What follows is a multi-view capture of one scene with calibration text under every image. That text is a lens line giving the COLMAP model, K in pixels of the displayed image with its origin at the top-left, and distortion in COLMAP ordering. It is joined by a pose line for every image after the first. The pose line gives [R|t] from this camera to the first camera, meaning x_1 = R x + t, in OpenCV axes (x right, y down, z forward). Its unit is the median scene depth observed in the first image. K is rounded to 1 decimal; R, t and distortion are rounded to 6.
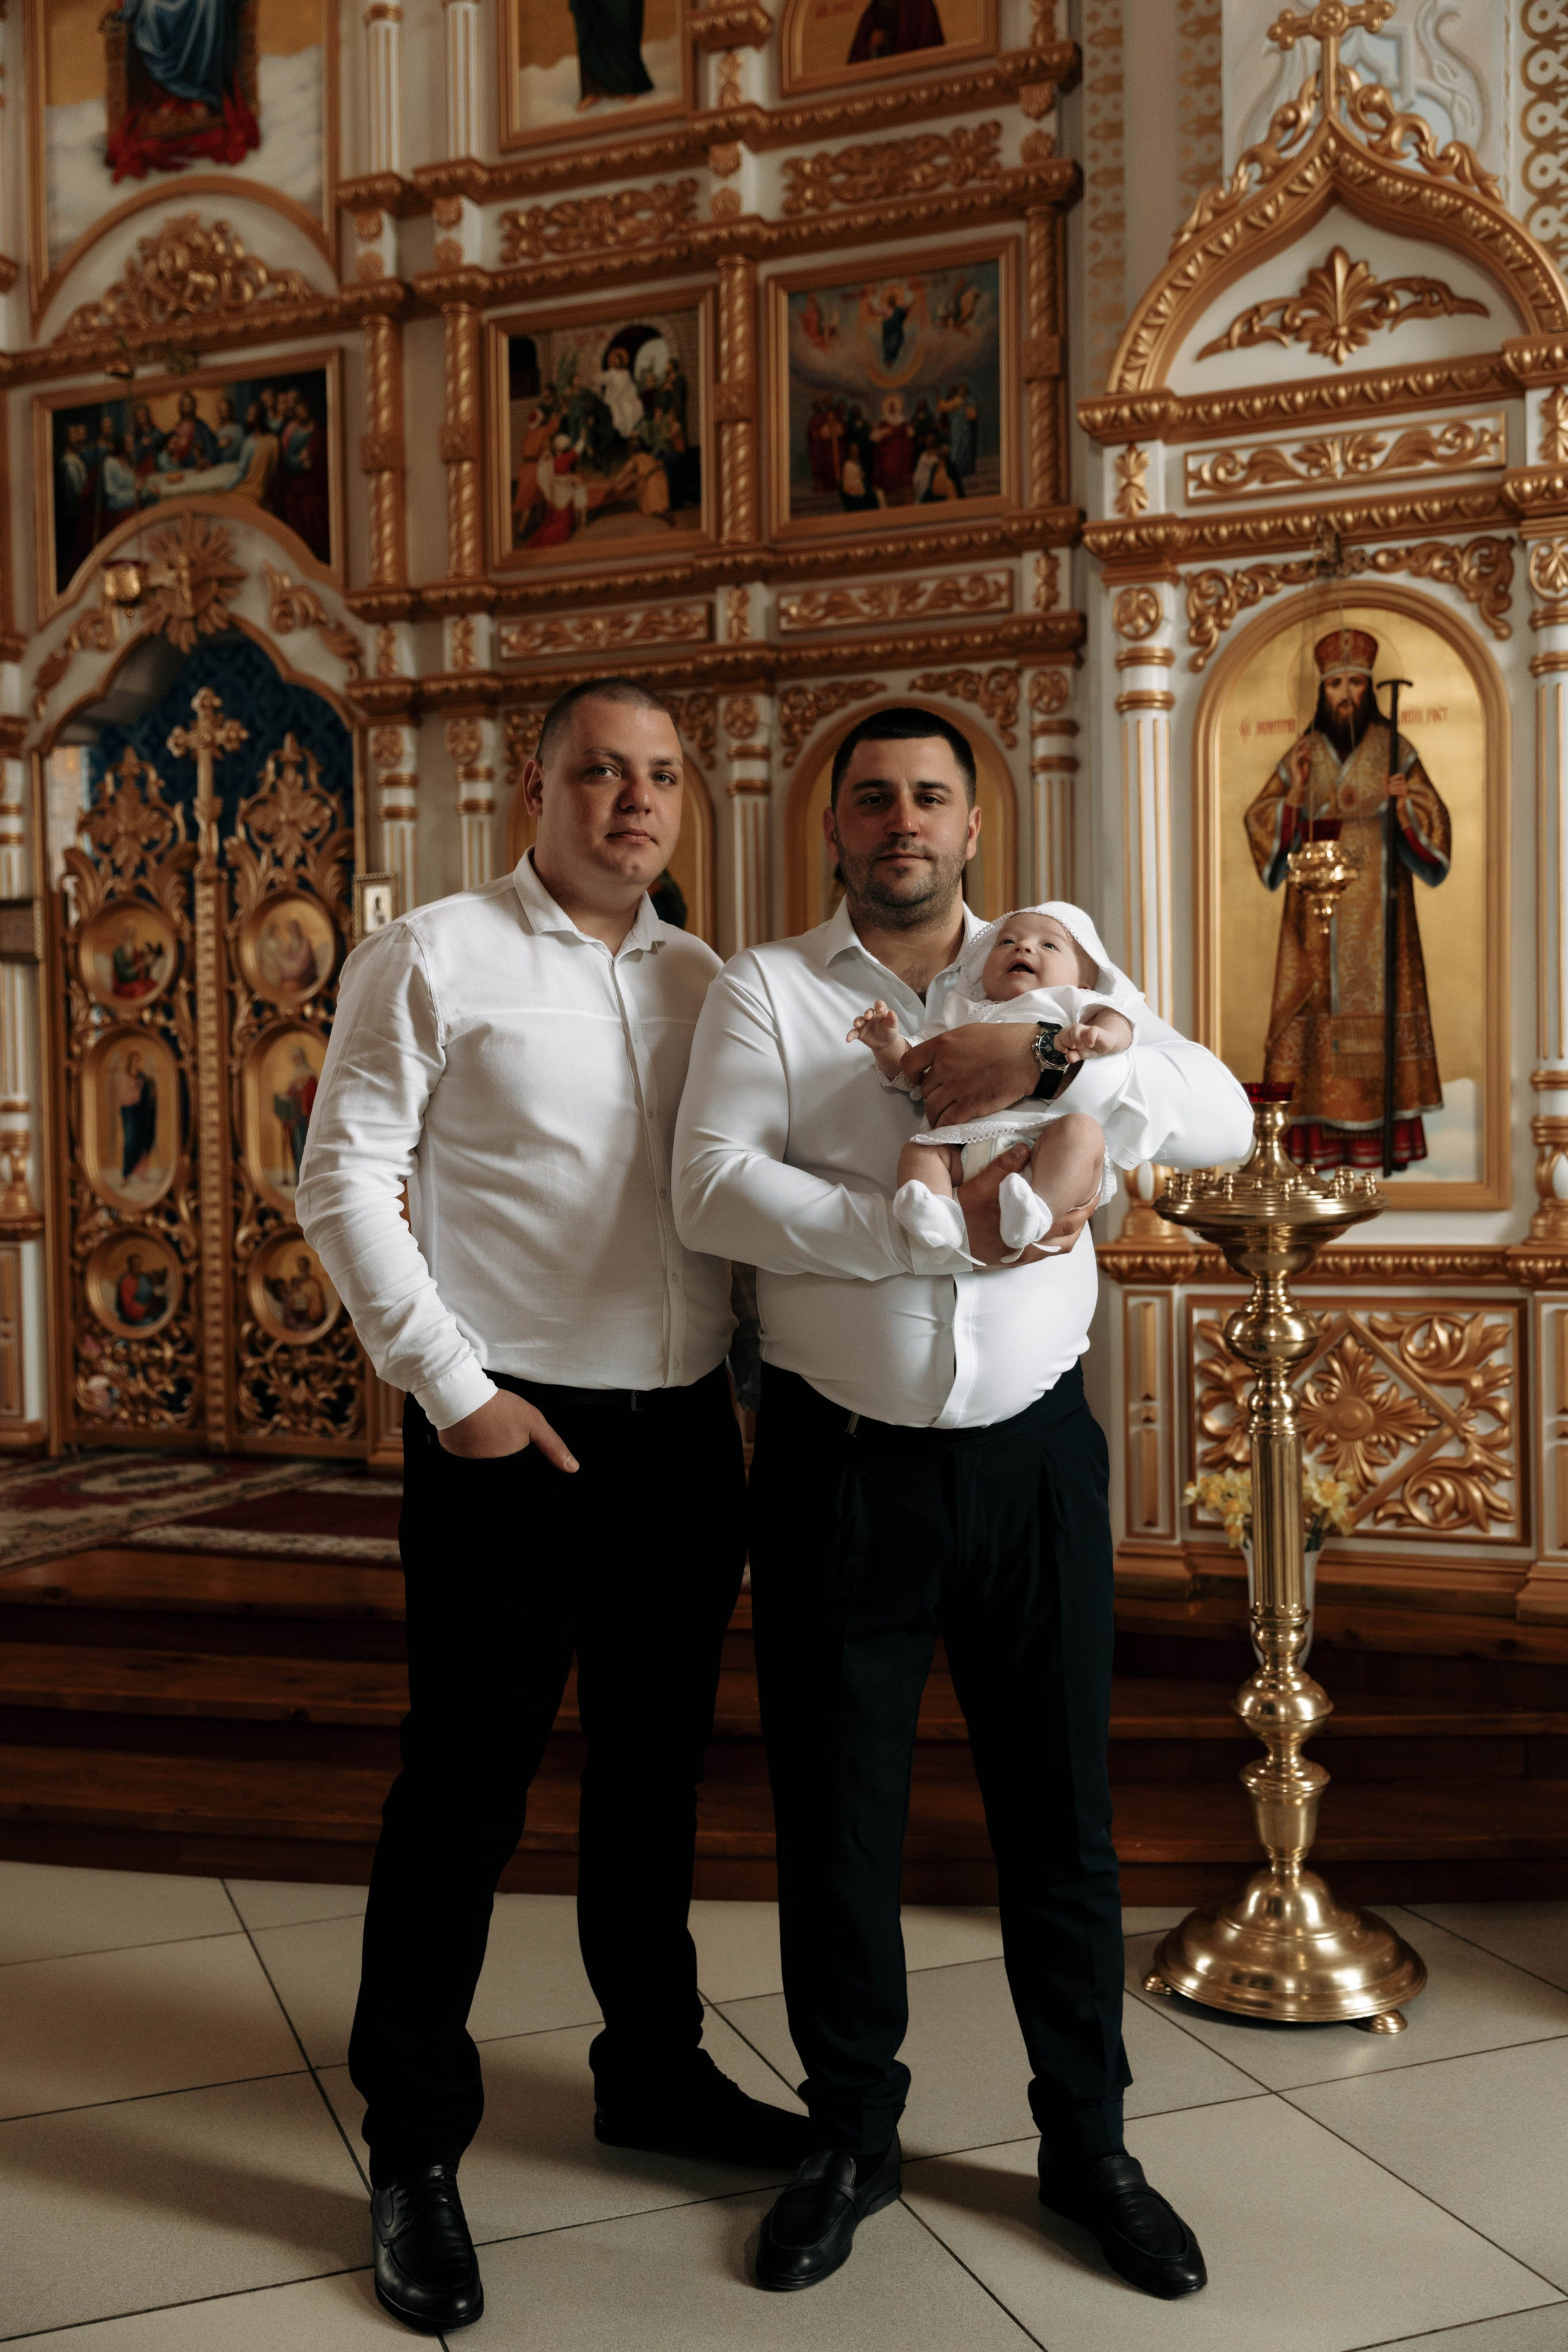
lens RADIAL K [[2320.1, 0, 796.3], [0, 2320.1, 1165.1], [0, 0, 1]] dist [0.003280, 0.000000]
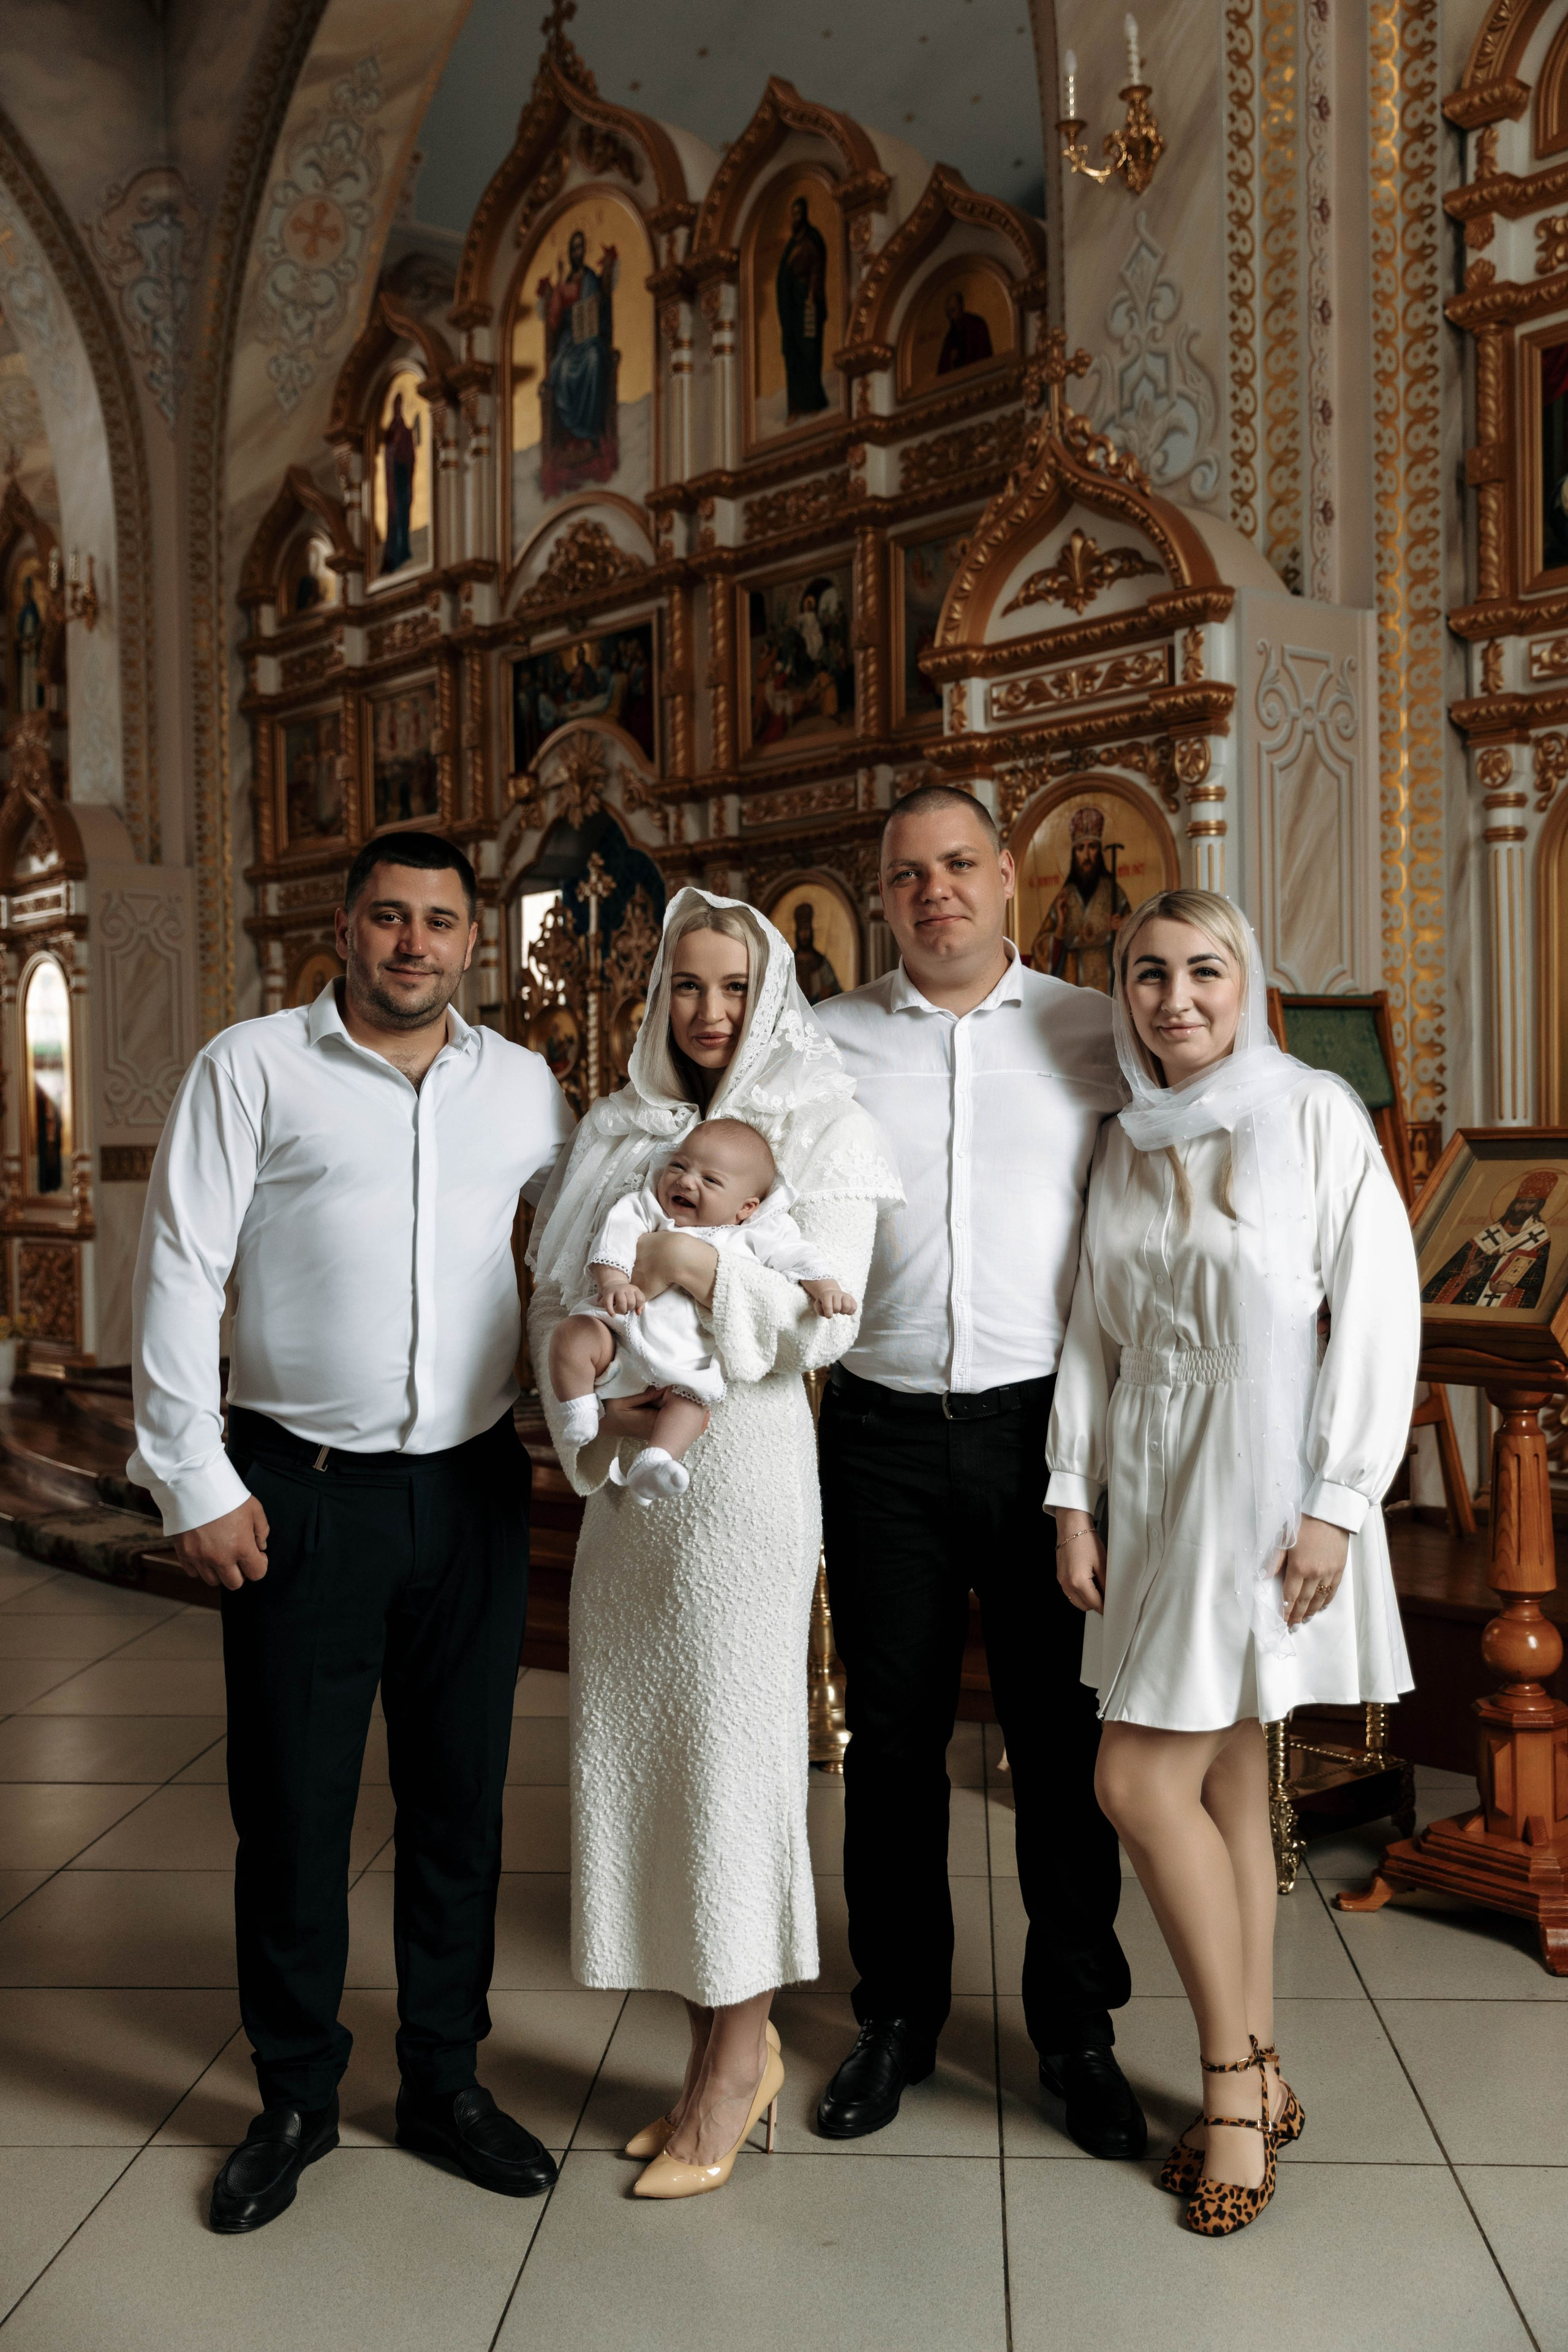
lens RADIAL K [[2294.7, 0, 800.5], [0, 2294.7, 1136.0], [0, 0, 1]] dist [0.062048, 0.000000]
pose [[0.901142, -0.005693, -0.433486, 0.504335], [-0.002723, 0.999820, -0.018791, -0.008548], [0.433515, 0.018113, 0.900964, -0.218037]]
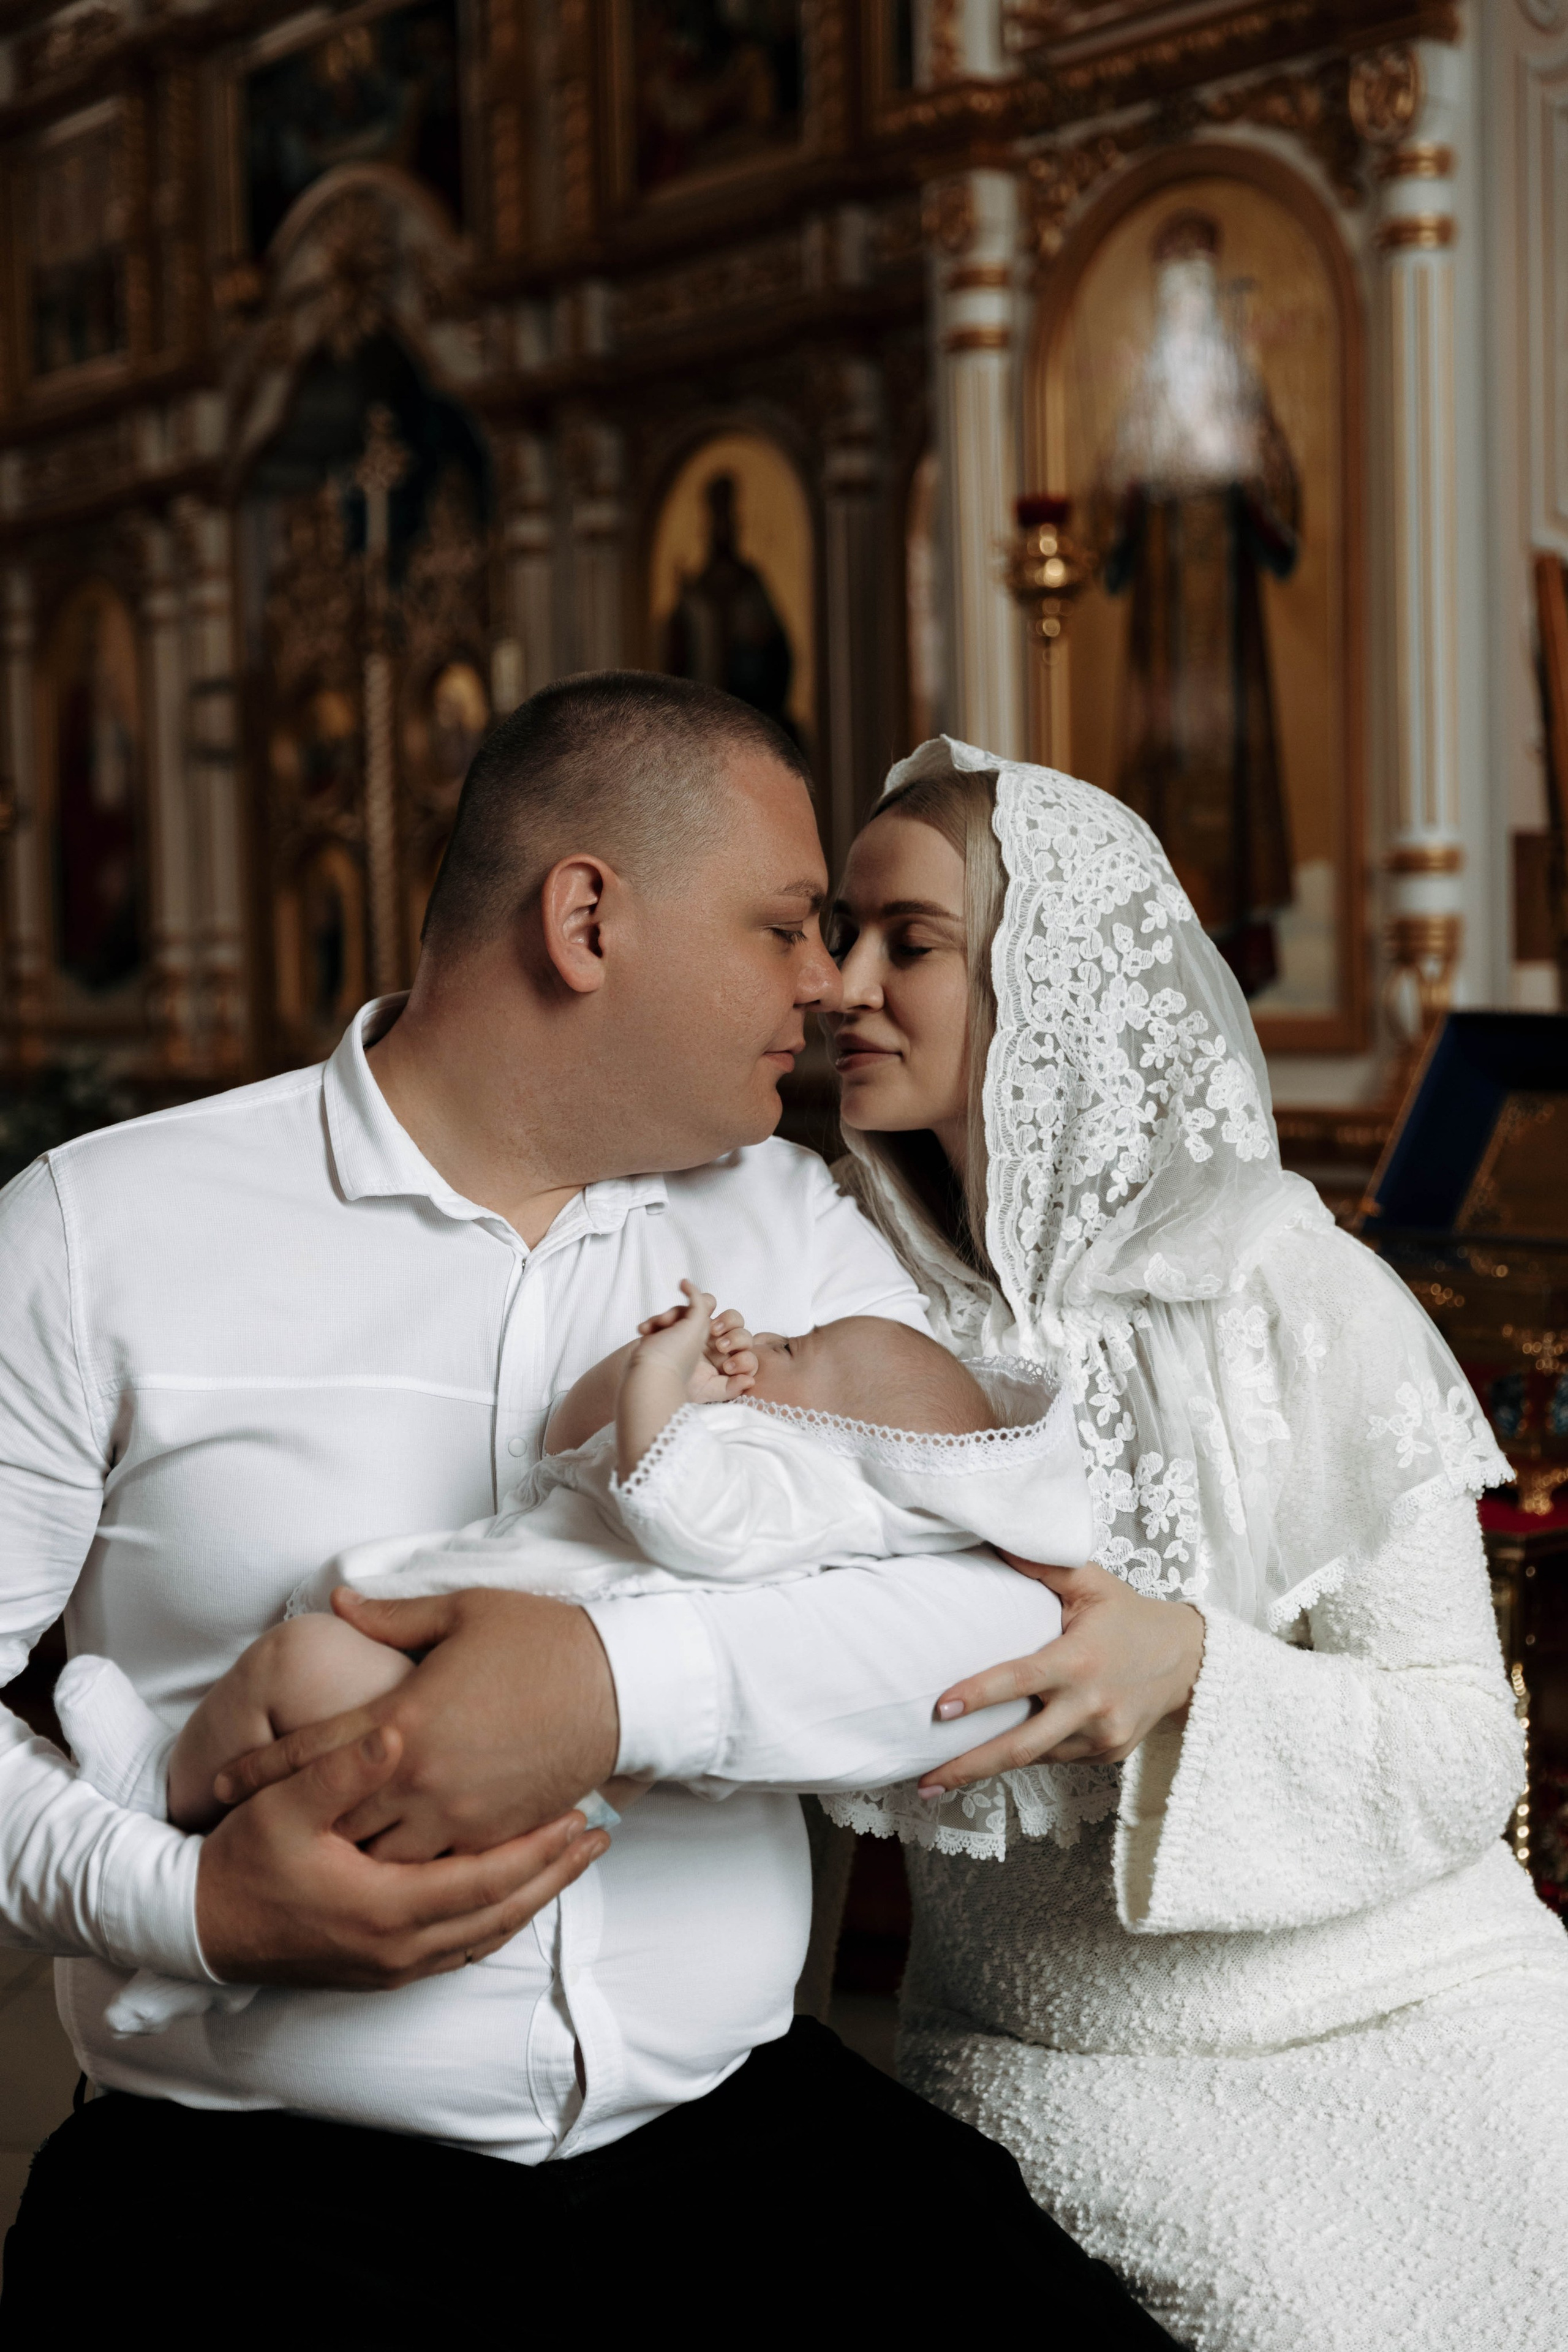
lens RADIAL K [[3387.2, 0, 770.3], [0, 3387.2, 1173.5], [0, 0, 1]] dist [-0.013821, 0.000000]
pose [[0.880930, 0.016913, -0.472944, 0.457984], [0.005229, 0.998952, 0.045463, 0.006438], [0.473217, -0.042523, 0.879919, 0.030958]]
